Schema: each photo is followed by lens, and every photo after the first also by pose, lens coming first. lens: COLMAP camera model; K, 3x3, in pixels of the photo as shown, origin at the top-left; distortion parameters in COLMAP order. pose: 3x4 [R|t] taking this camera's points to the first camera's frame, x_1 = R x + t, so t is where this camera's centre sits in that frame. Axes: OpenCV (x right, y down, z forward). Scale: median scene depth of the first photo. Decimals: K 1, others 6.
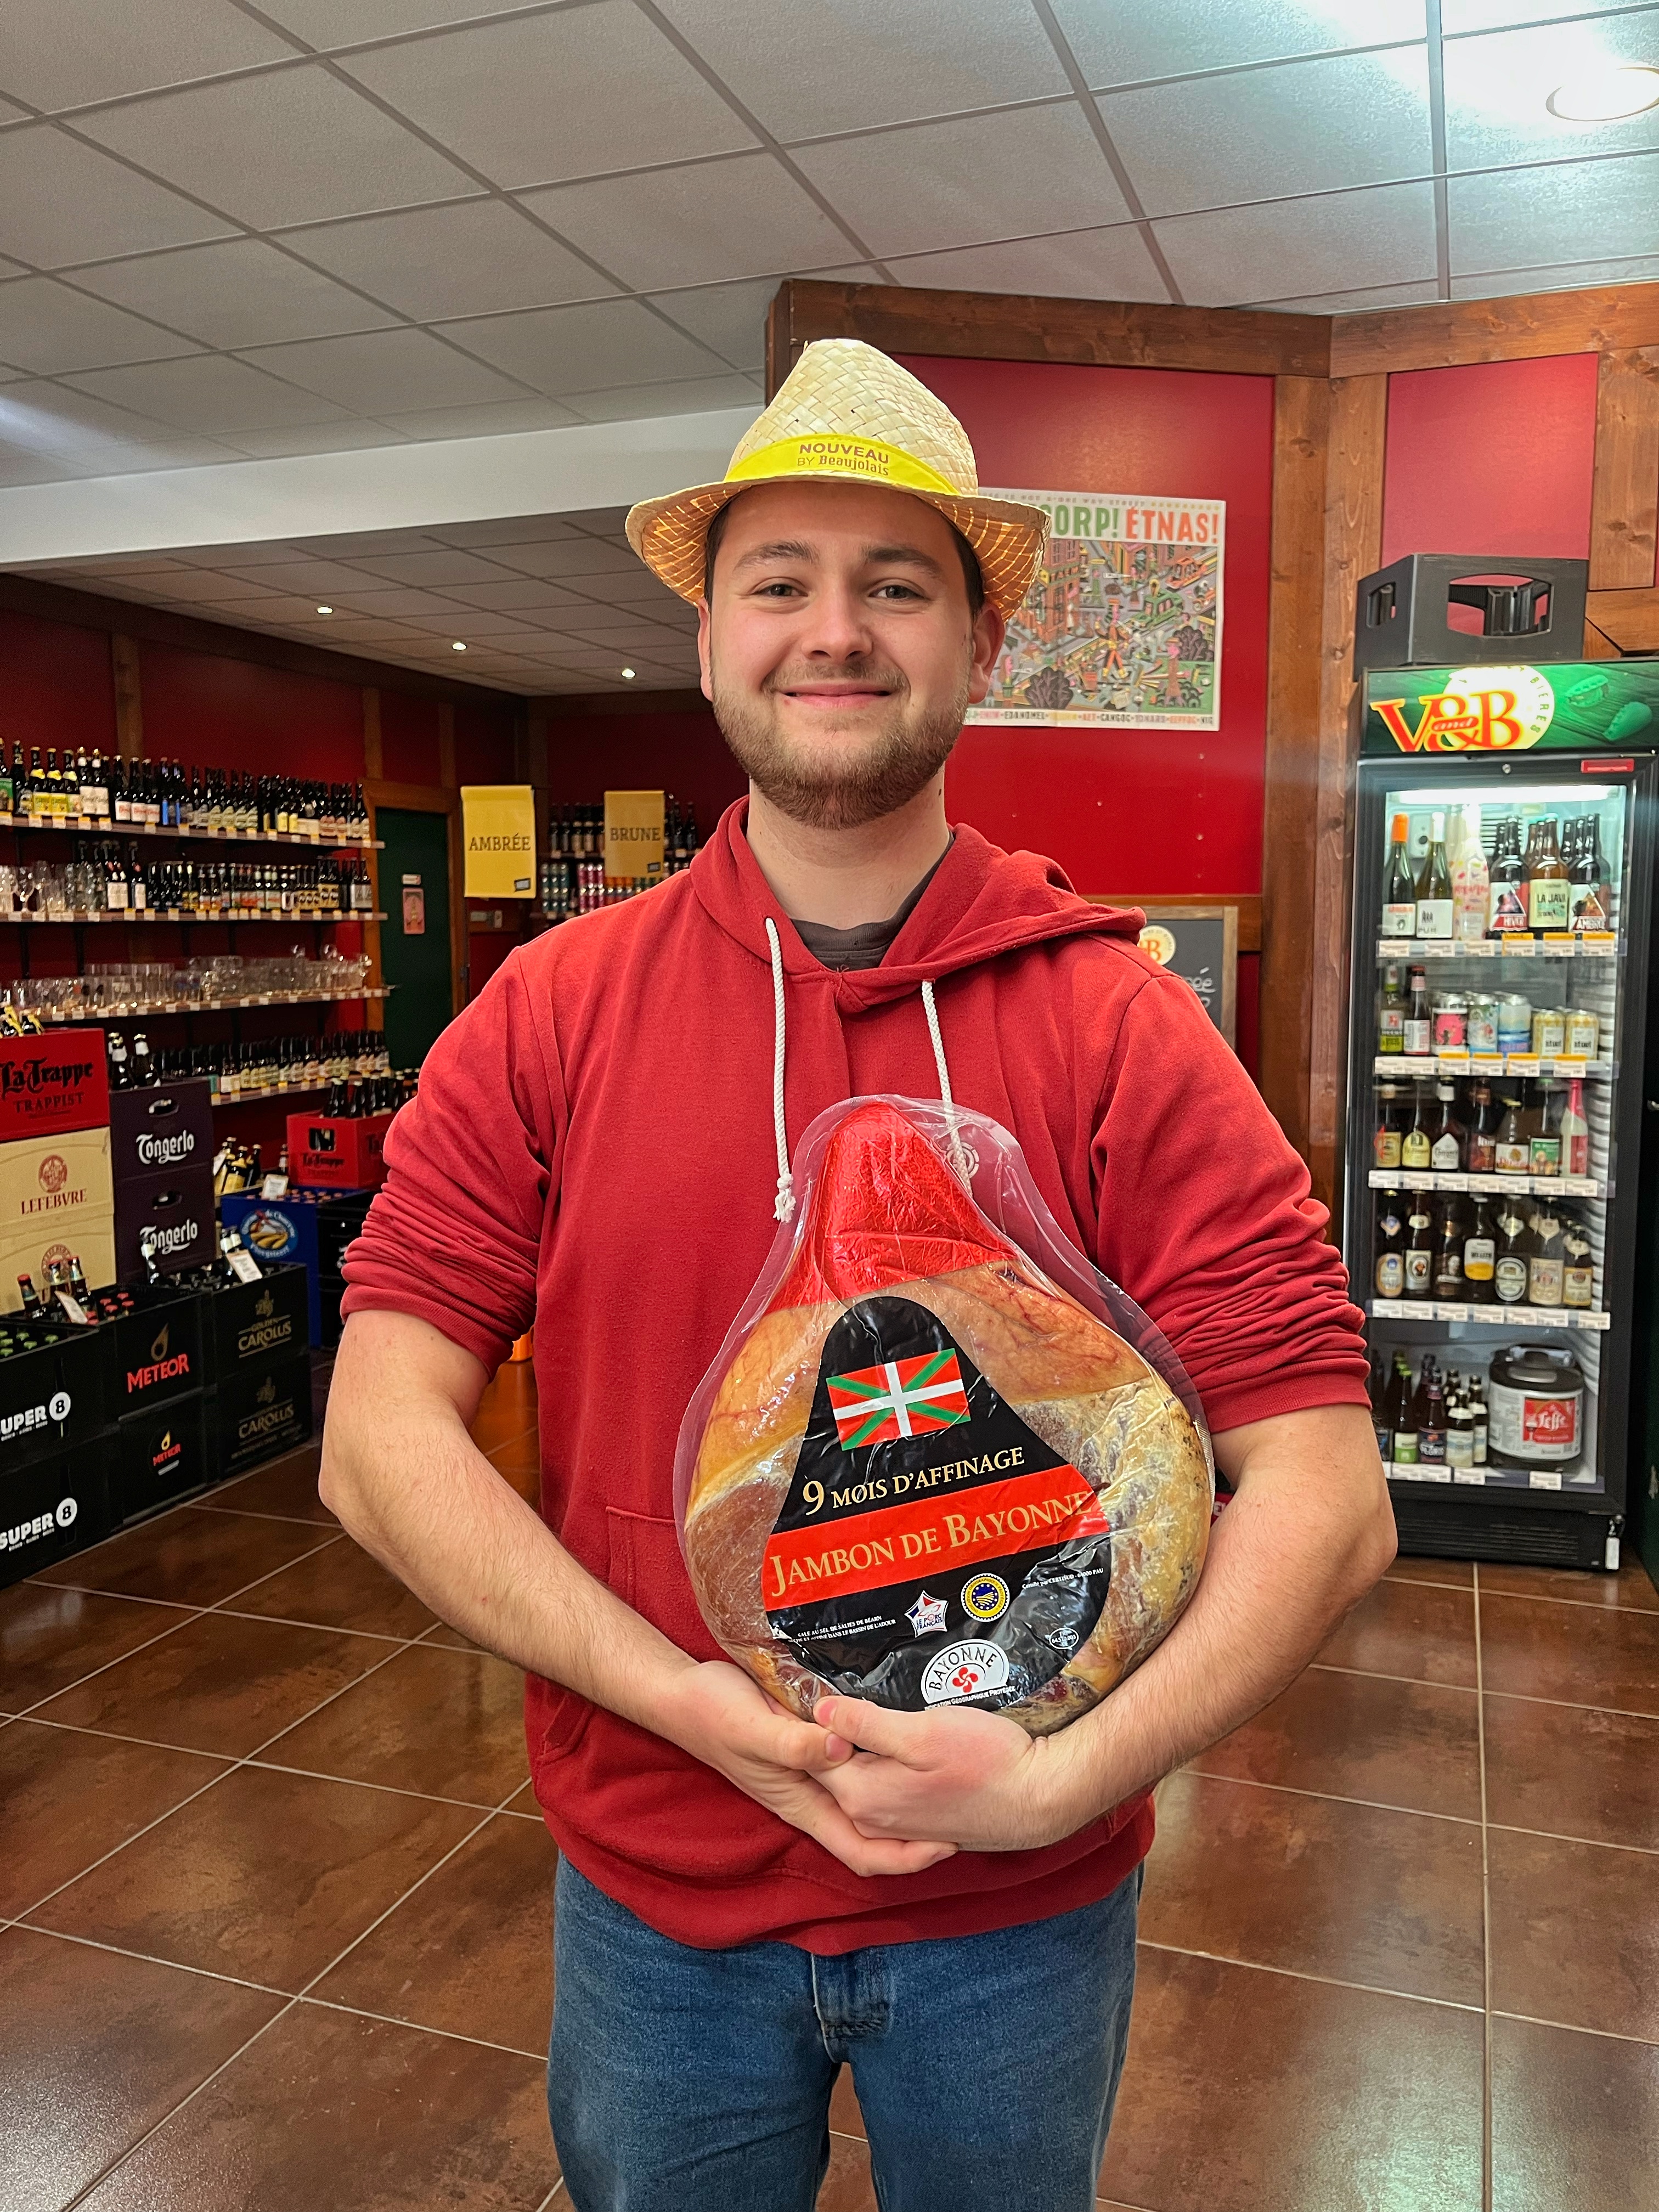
lens RADIAL K [[1694.3, 0, 840.5], [0, 1694.3, 1111.7], [0, 0, 1]] dist [0.049624, -0.042570]
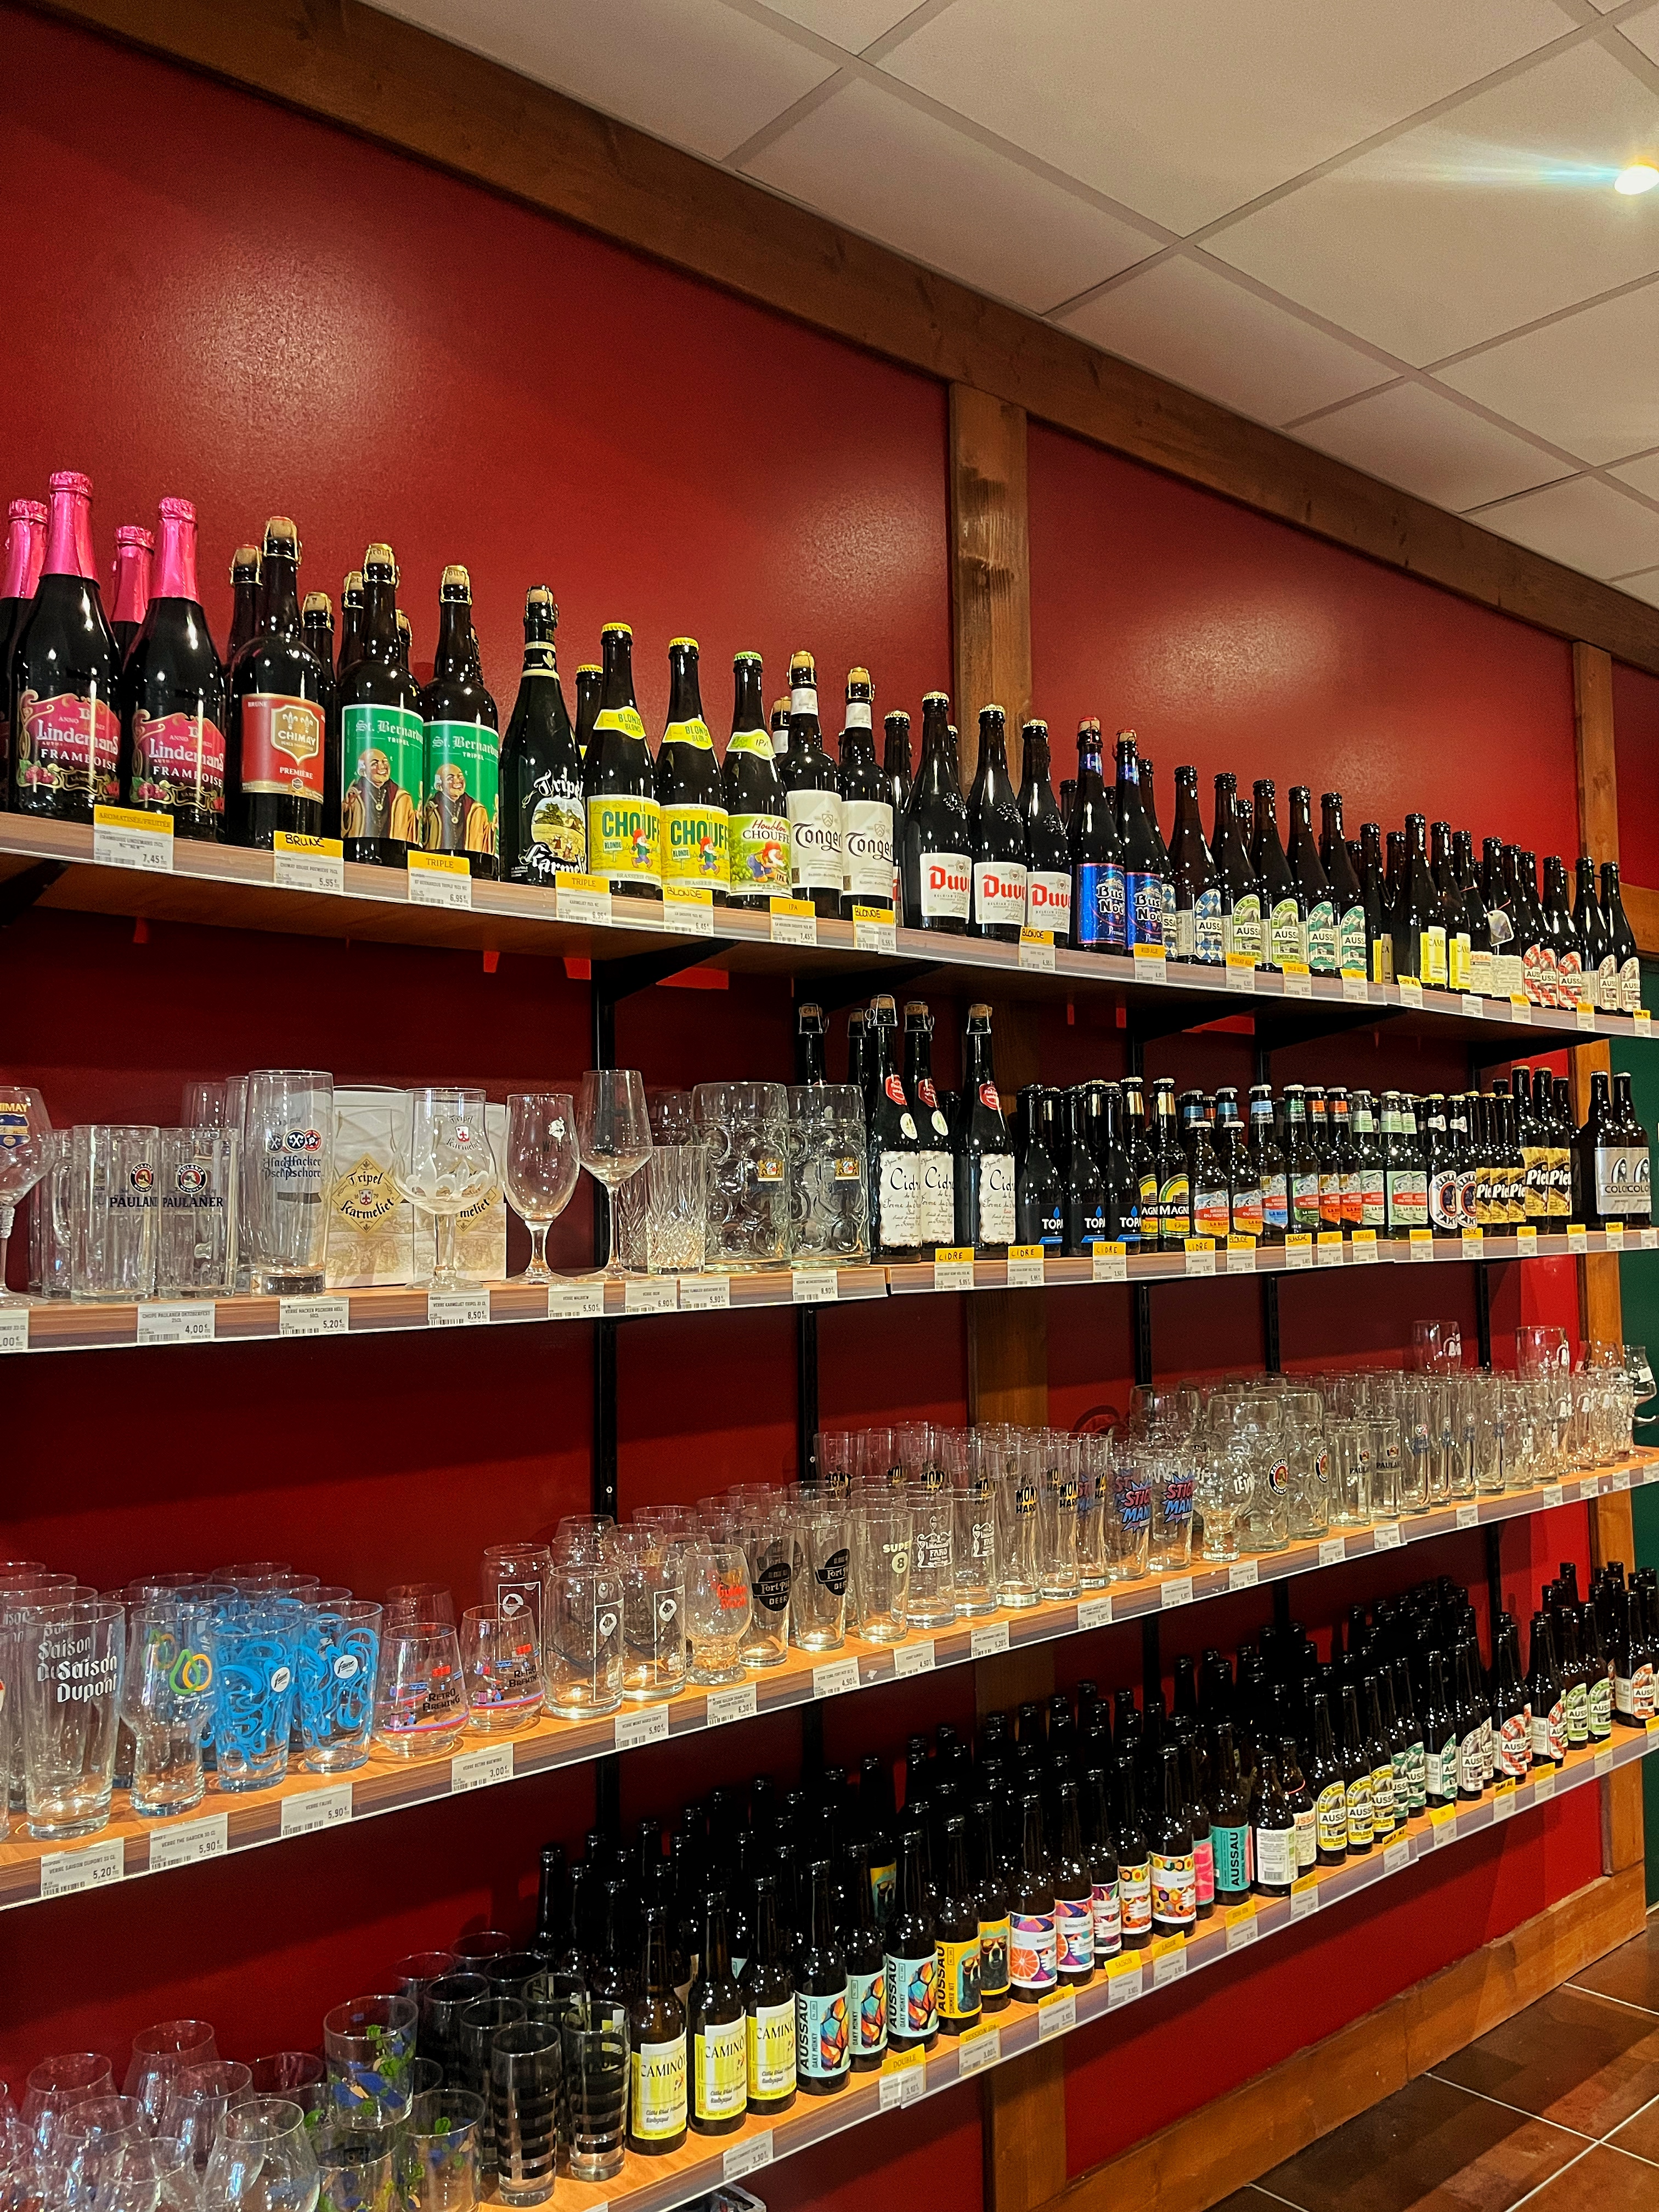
lens RADIAL K [[1694.3, 0, 832.3], [0, 1694.3, 1109.3], [0, 0, 1]] dist [0.049624, -0.042570]
pose [[0.864305, -0.041569, -0.501248, -0.289448], [-0.042905, 0.986853, -0.155823, -0.094529], [0.501136, 0.156184, 0.851158, 0.735517]]
